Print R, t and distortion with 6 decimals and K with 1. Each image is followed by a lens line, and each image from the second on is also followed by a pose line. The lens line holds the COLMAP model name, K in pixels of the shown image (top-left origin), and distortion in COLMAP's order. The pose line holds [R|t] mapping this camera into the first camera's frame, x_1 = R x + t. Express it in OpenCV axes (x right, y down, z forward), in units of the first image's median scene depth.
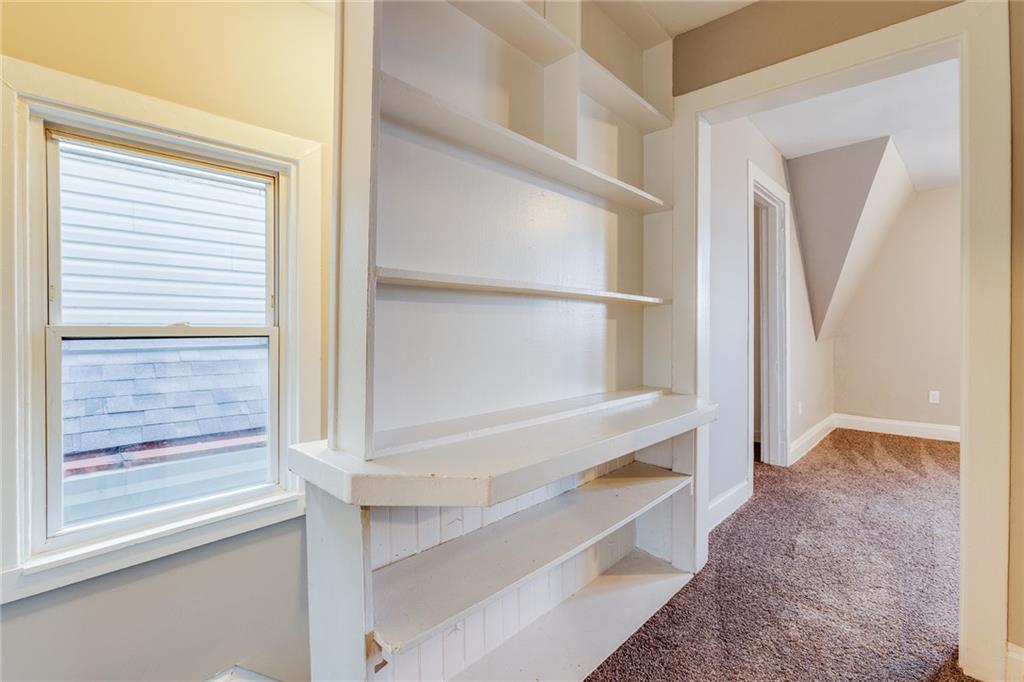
lens RADIAL K [[466.3, 0, 510.2], [0, 466.3, 337.4], [0, 0, 1]] dist [0.001577, 0.000693]
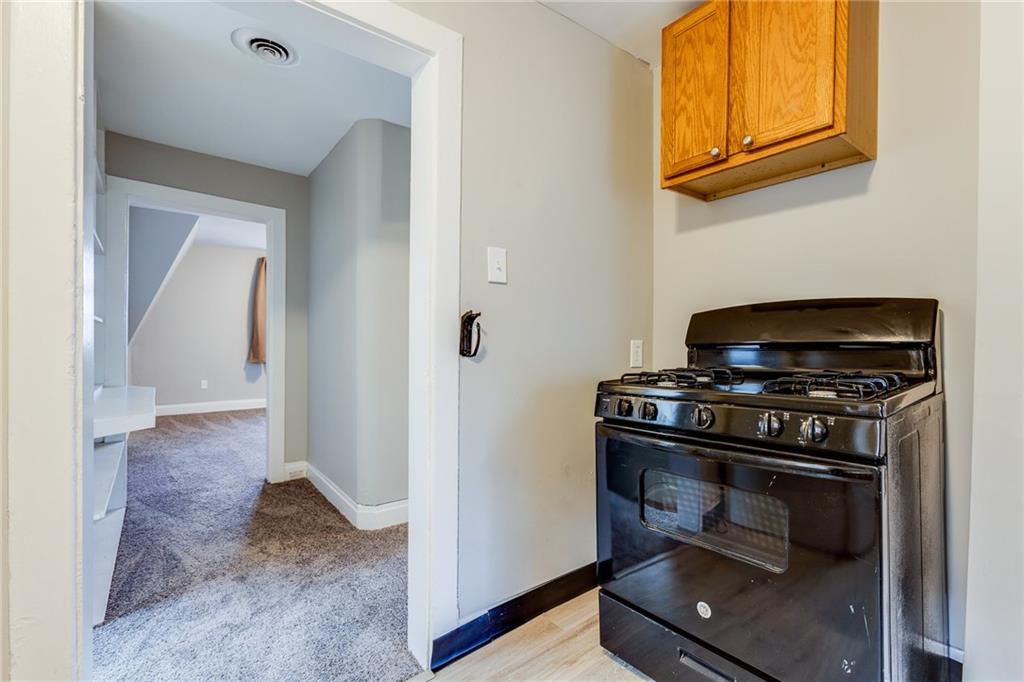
lens RADIAL K [[466.3, 0, 510.2], [0, 466.3, 337.4], [0, 0, 1]] dist [0.001577, 0.000693]
pose [[0.161233, 0.007219, 0.986890, -0.843296], [0.004214, 0.999959, -0.008003, -0.011262], [-0.986907, 0.005449, 0.161196, -0.424909]]
